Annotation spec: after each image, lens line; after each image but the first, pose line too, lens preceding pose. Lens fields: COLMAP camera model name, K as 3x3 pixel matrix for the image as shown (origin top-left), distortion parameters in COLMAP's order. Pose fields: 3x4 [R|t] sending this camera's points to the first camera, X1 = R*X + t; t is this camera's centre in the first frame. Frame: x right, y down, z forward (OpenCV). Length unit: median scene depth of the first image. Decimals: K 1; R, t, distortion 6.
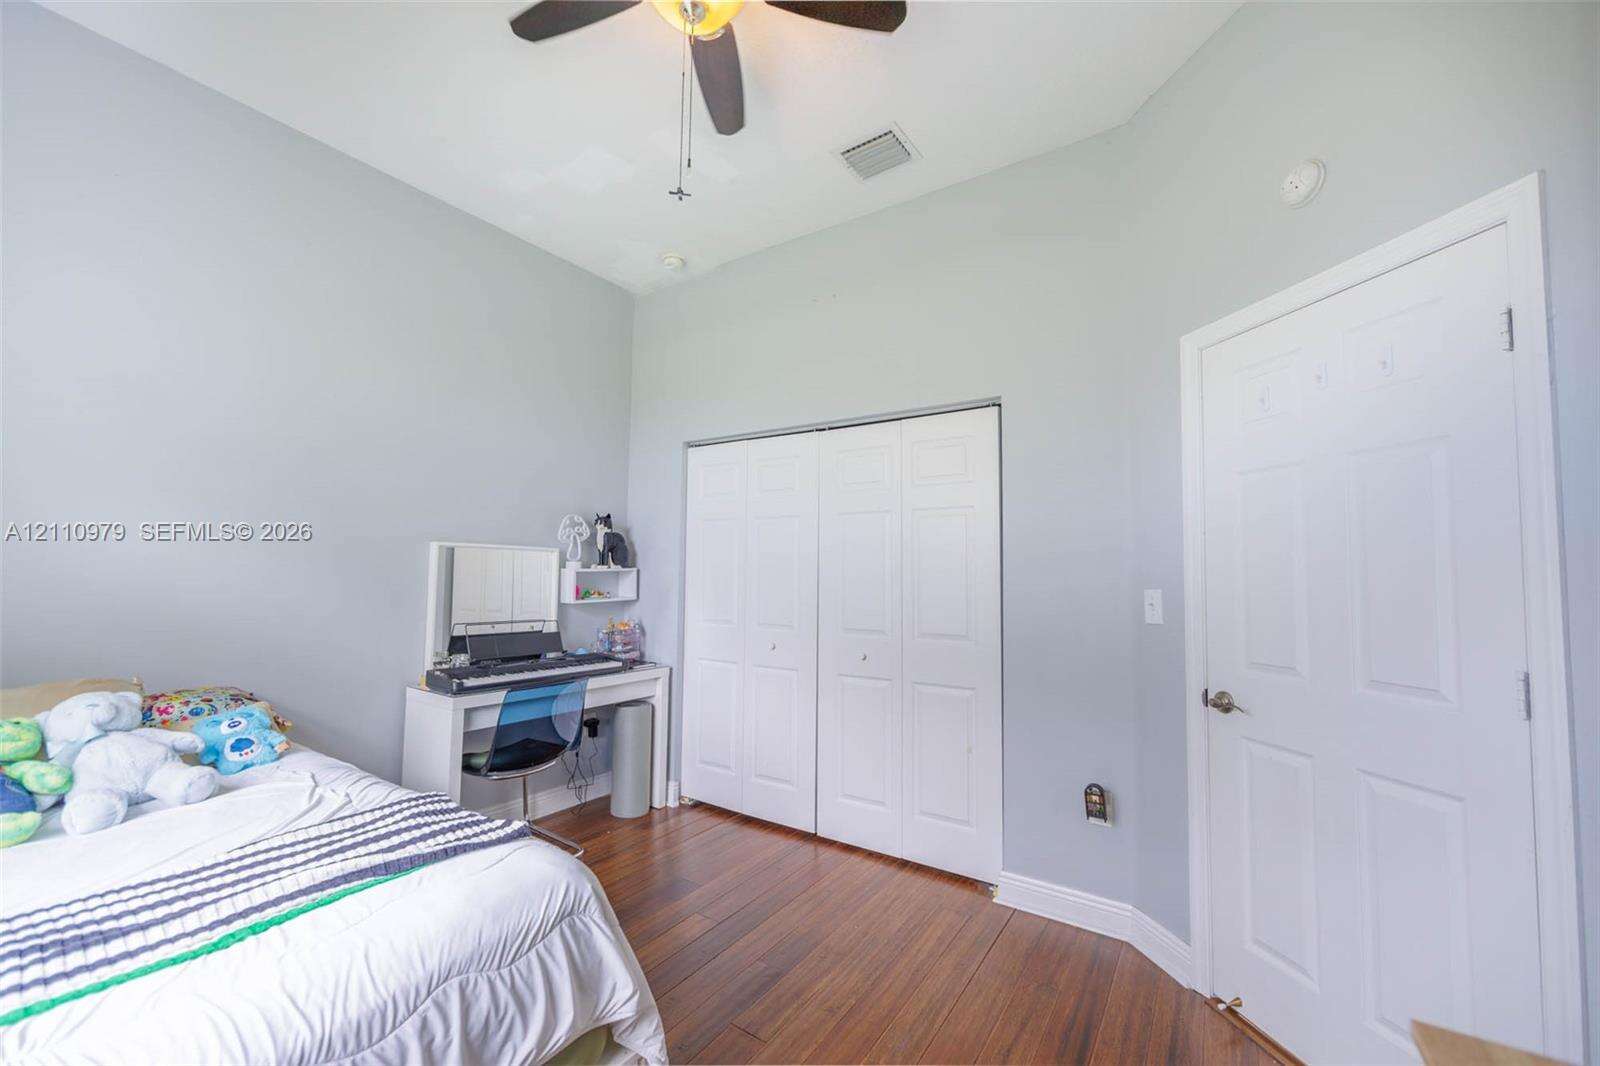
lens RADIAL K [[629.6, 0, 800.3], [0, 629.6, 540.0], [0, 0, 1]] dist [-0.001099, 0.000460]
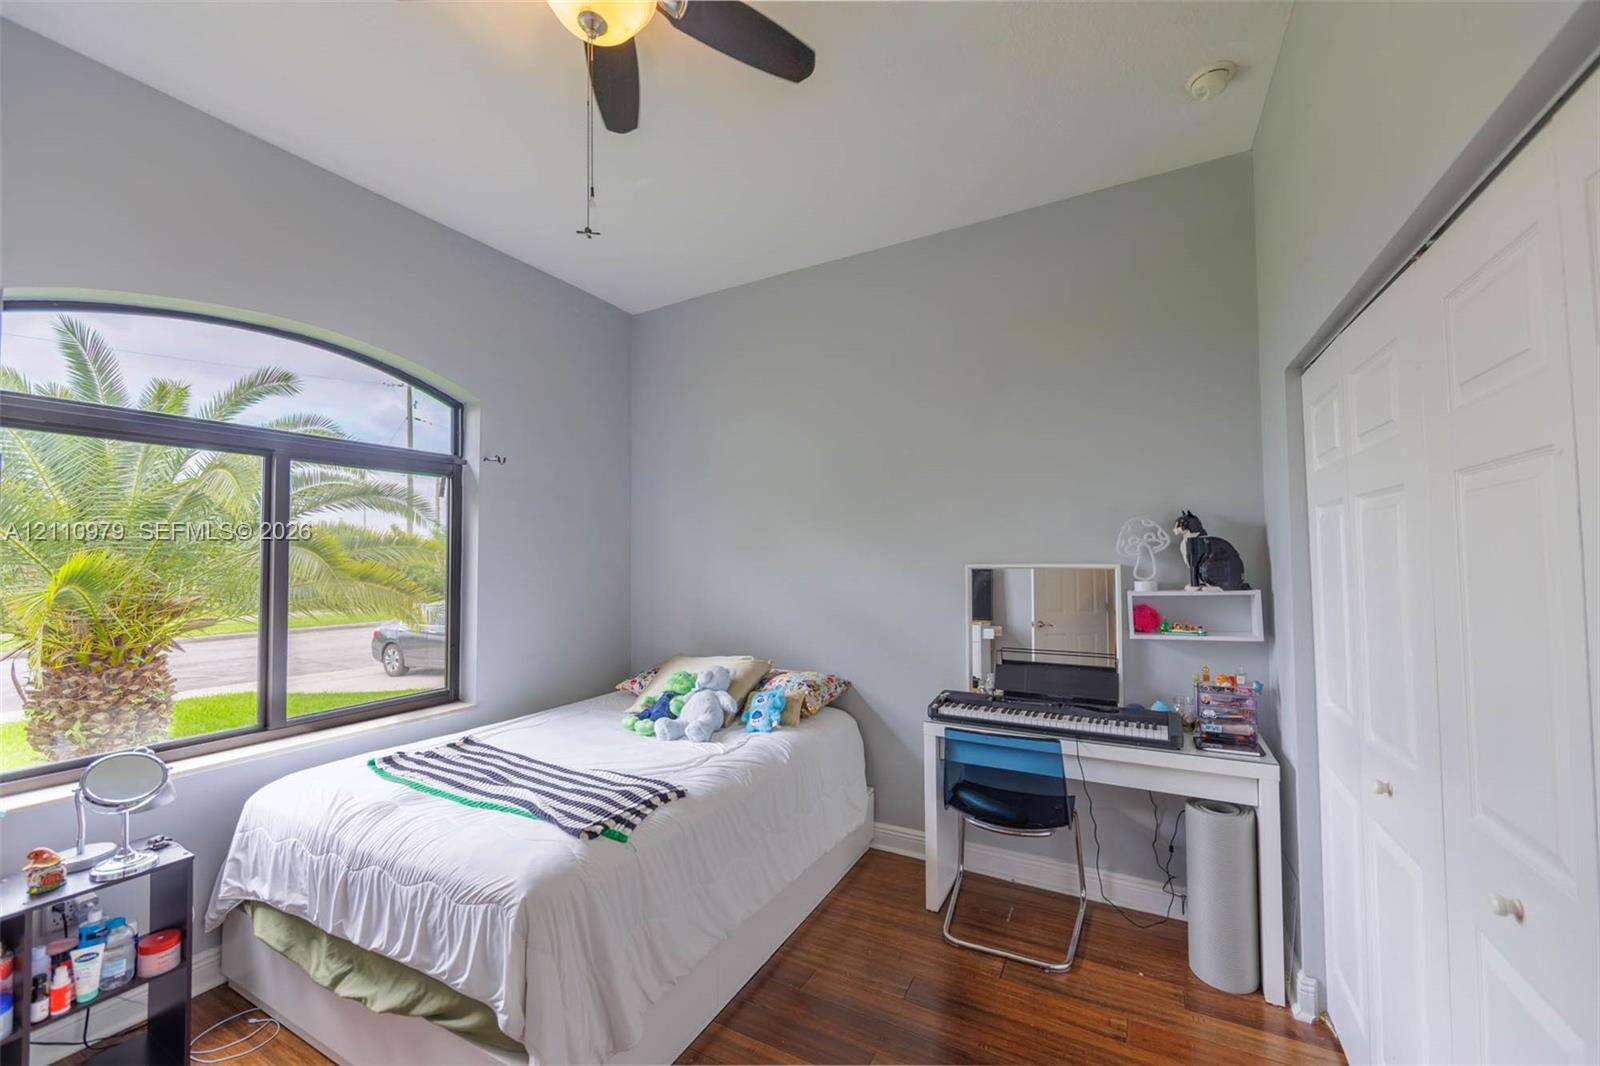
lens RADIAL K [[629.6, 0, 799.7], [0, 629.6, 535.3], [0, 0, 1]] dist [-0.001099, 0.000460]
pose [[0.085901, -0.046420, -0.995222, 0.340710], [0.067800, 0.996871, -0.040645, -0.016667], [0.993994, -0.063984, 0.088779, 0.538621]]
